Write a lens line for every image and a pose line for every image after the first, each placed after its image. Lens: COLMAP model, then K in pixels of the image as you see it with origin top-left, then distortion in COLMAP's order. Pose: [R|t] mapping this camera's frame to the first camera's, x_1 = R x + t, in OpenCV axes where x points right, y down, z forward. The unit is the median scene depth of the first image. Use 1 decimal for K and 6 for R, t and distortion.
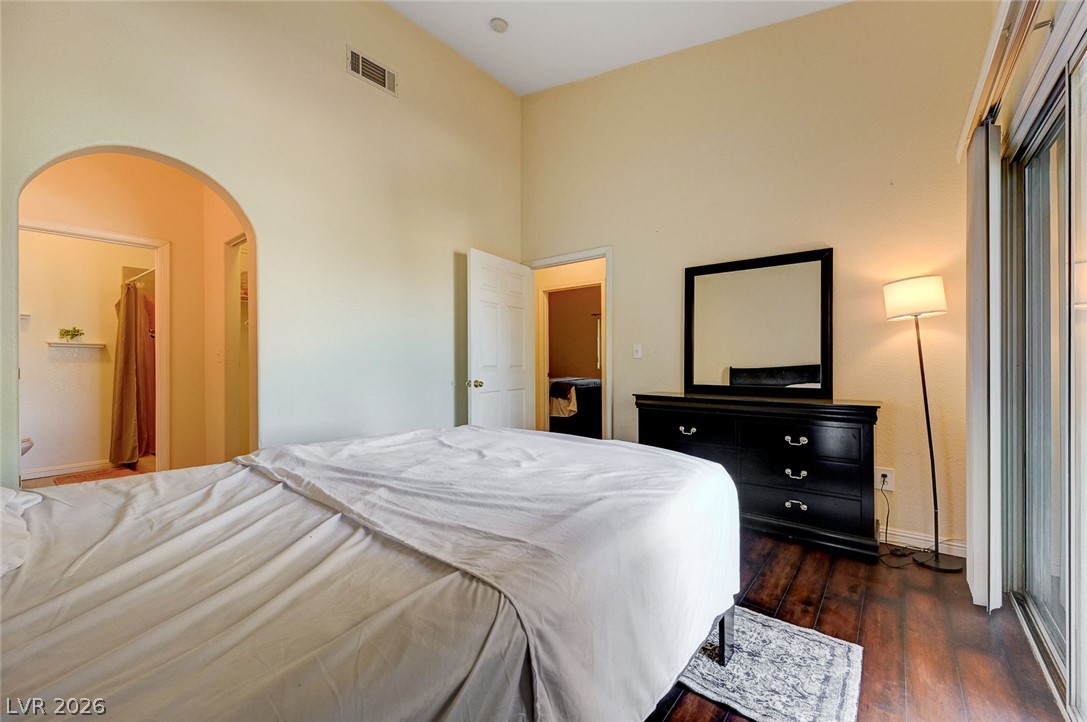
lens RADIAL K [[430.7, 0, 548.9], [0, 430.7, 364.5], [0, 0, 1]] dist [-0.001349, 0.000230]
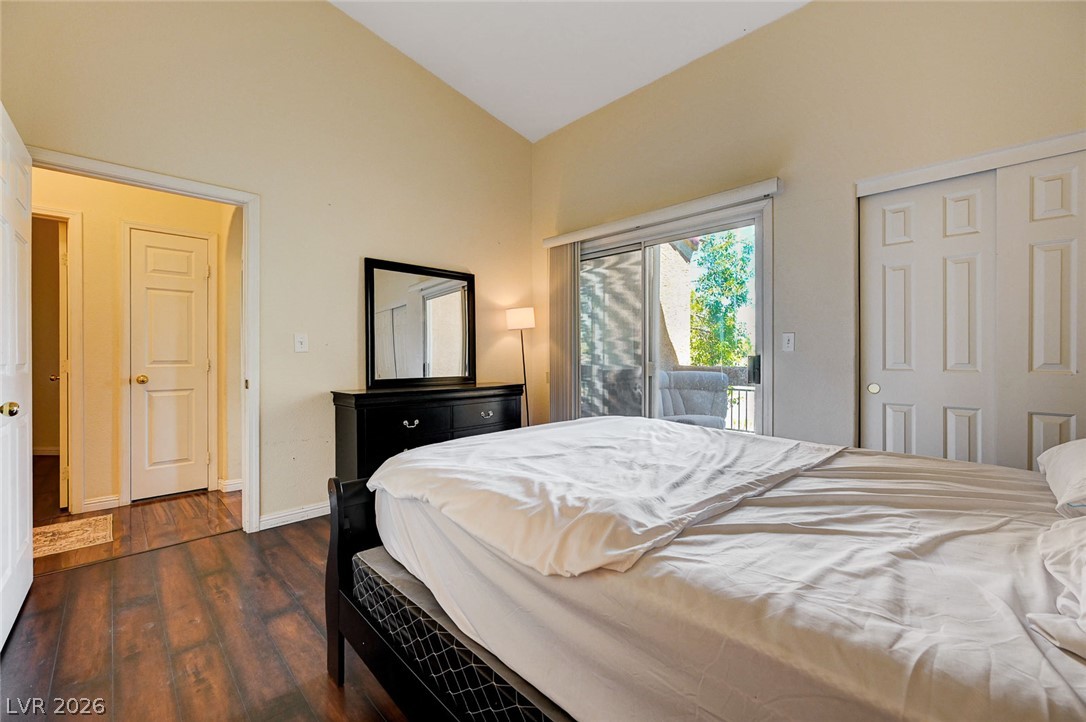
lens RADIAL K [[430.3, 0, 544.3], [0, 430.3, 361.0], [0, 0, 1]] dist [-0.001349, 0.000230]
pose [[0.132033, -0.009080, 0.991204, -0.581755], [0.004359, 0.999954, 0.008580, -0.002367], [-0.991236, 0.003187, 0.132066, 0.497043]]
